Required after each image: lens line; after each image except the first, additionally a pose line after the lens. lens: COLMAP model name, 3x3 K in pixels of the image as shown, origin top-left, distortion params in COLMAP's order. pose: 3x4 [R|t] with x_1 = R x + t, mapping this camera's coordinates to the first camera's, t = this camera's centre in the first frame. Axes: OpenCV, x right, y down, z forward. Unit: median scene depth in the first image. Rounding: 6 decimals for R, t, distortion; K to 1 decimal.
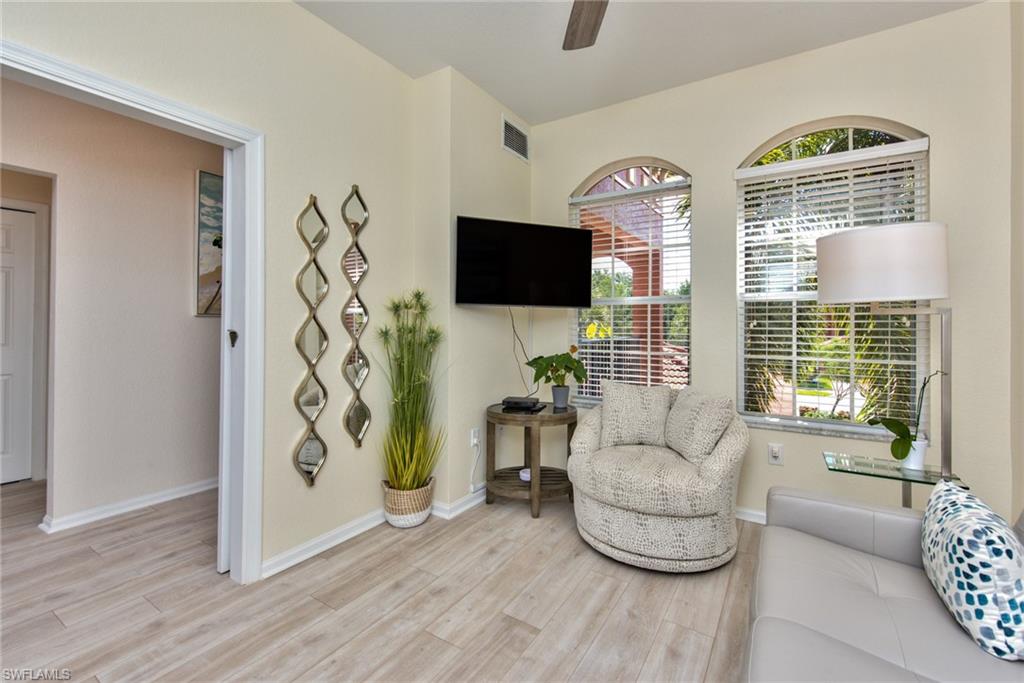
lens RADIAL K [[435.6, 0, 512.7], [0, 435.6, 322.2], [0, 0, 1]] dist [0.000124, 0.000091]
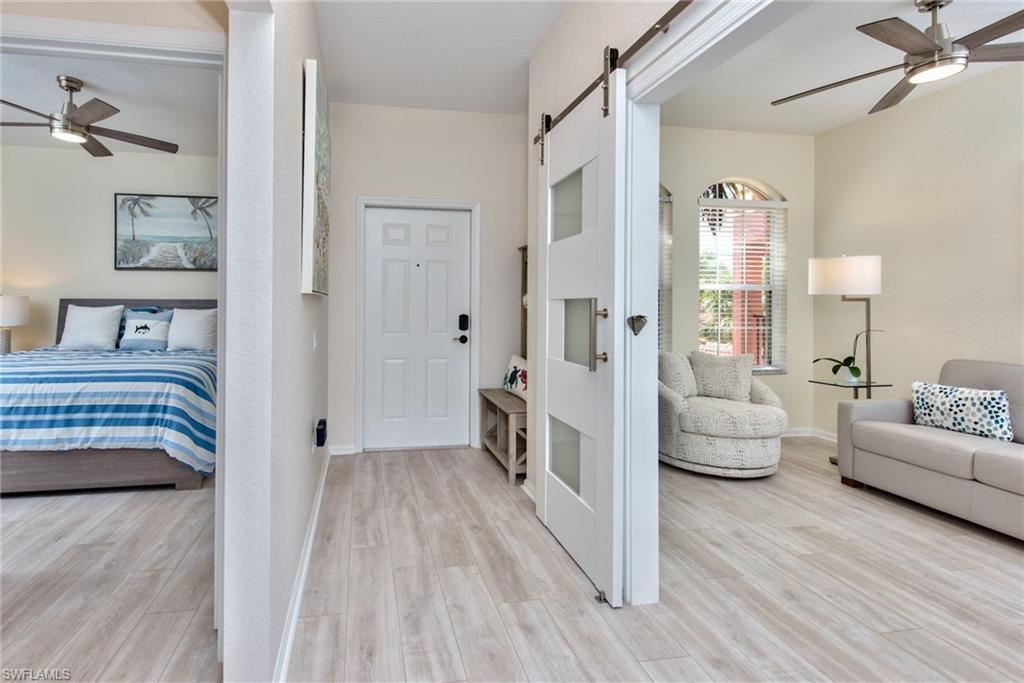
lens RADIAL K [[460.5, 0, 424.7], [0, 460.5, 306.8], [0, 0, 1]] dist [0.000059, -0.000659]
pose [[0.756608, -0.003941, 0.653857, -1.802466], [-0.005485, 0.999908, 0.012374, -0.008082], [-0.653846, -0.012948, 0.756517, 0.692425]]
